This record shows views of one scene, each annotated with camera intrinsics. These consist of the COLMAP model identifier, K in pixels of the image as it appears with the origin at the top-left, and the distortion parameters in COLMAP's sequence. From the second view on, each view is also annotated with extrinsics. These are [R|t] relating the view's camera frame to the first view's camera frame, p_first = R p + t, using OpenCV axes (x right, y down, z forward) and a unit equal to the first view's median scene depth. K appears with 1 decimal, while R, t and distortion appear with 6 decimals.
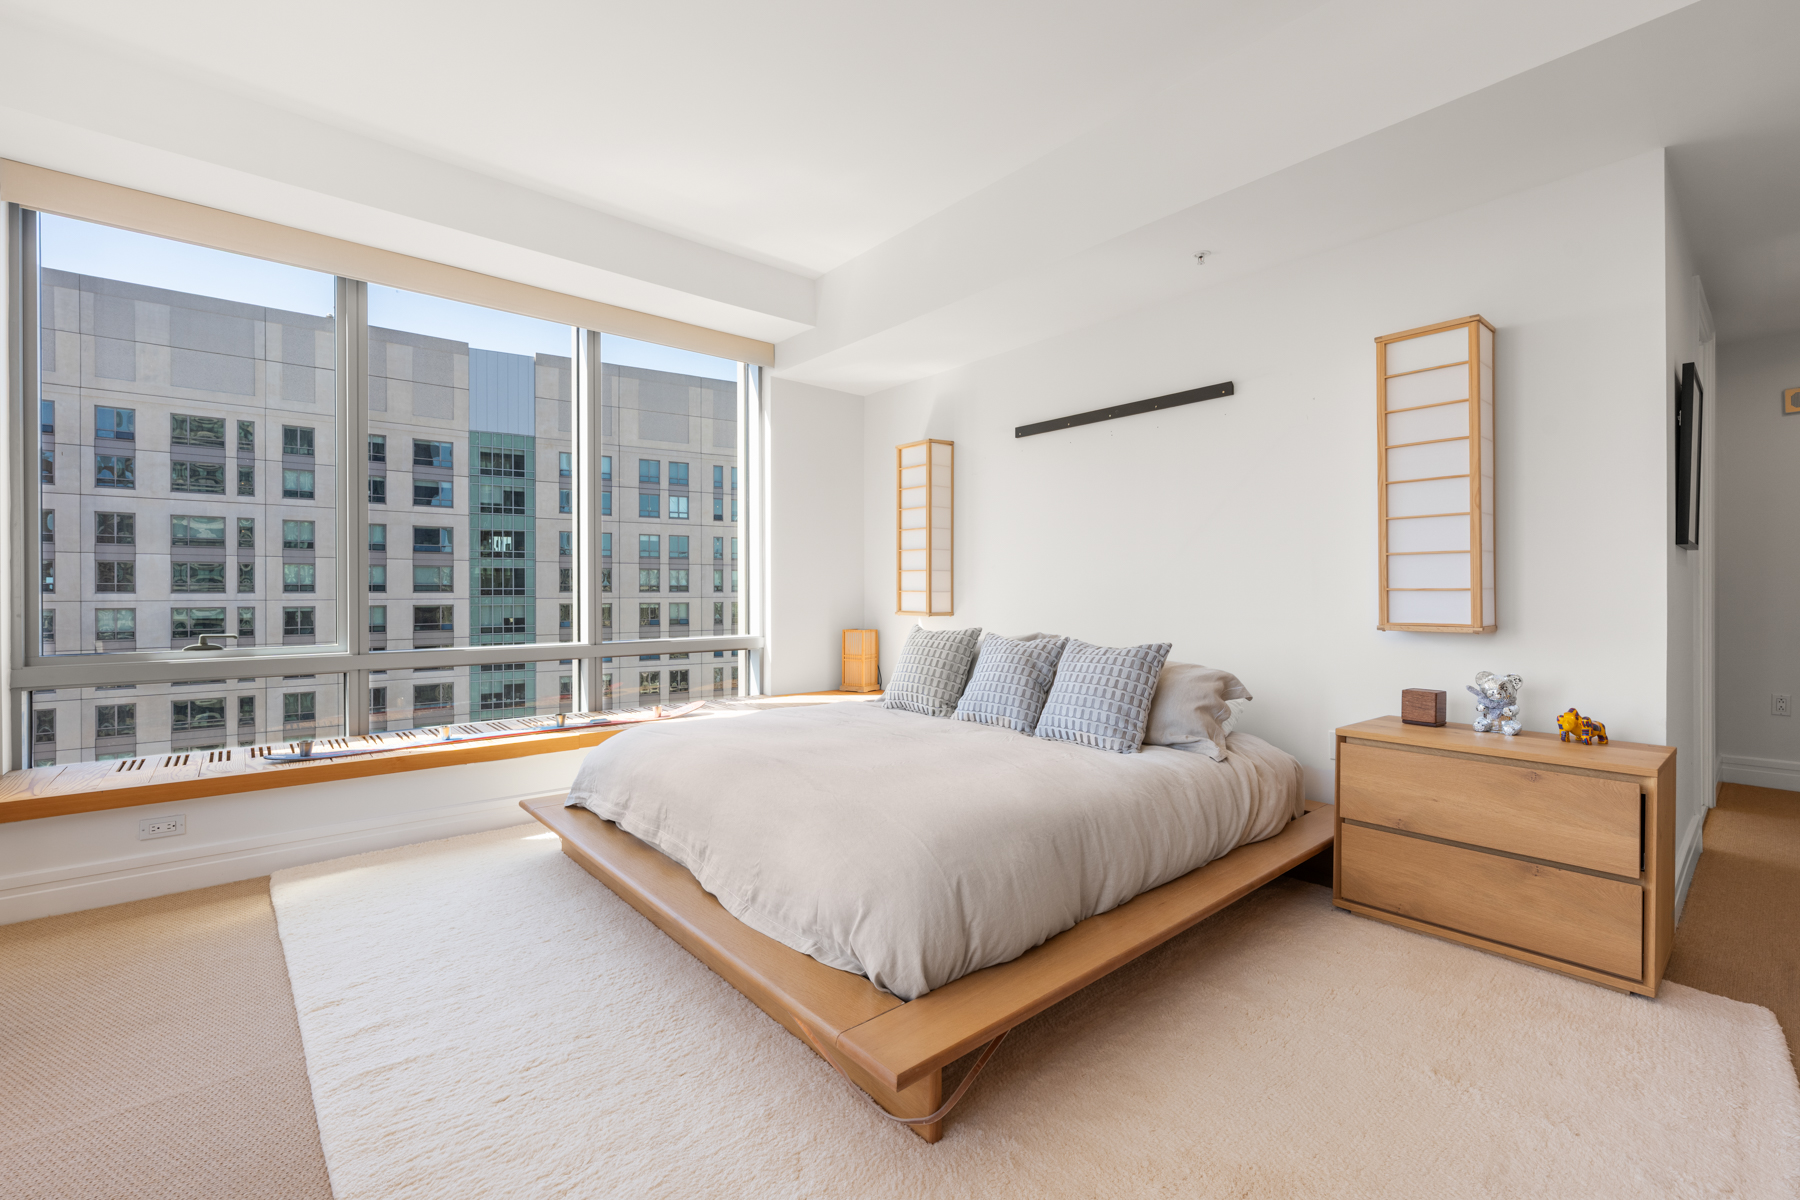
lens RADIAL K [[771.0, 0, 900.4], [0, 771.0, 592.6], [0, 0, 1]] dist [0.001554, 0.000439]
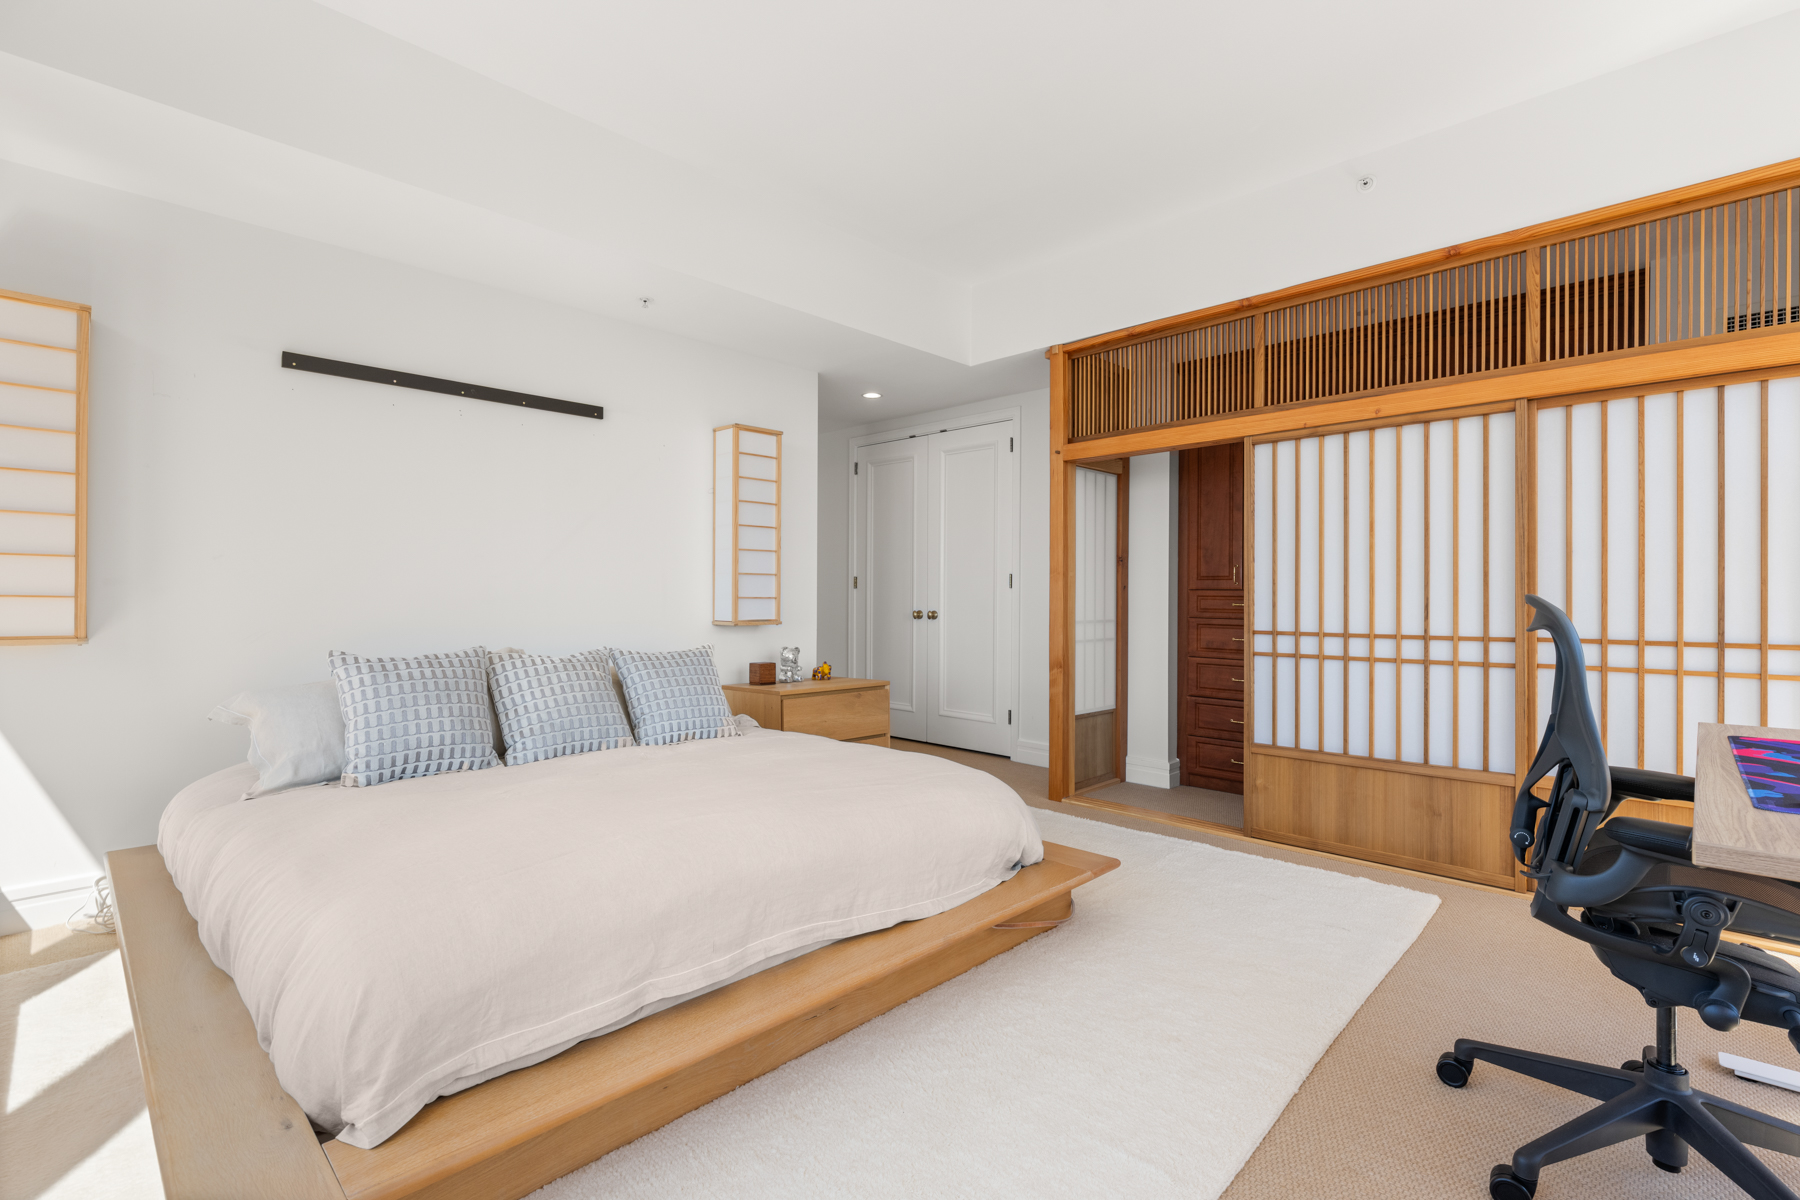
lens RADIAL K [[841.8, 0, 900.0], [0, 841.8, 600.0], [0, 0, 1]] dist [-0.011151, -0.000221]
pose [[-0.104059, 0.001431, 0.994570, -1.040261], [0.000994, 0.999999, -0.001334, 0.002855], [-0.994571, 0.000850, -0.104060, 0.915899]]
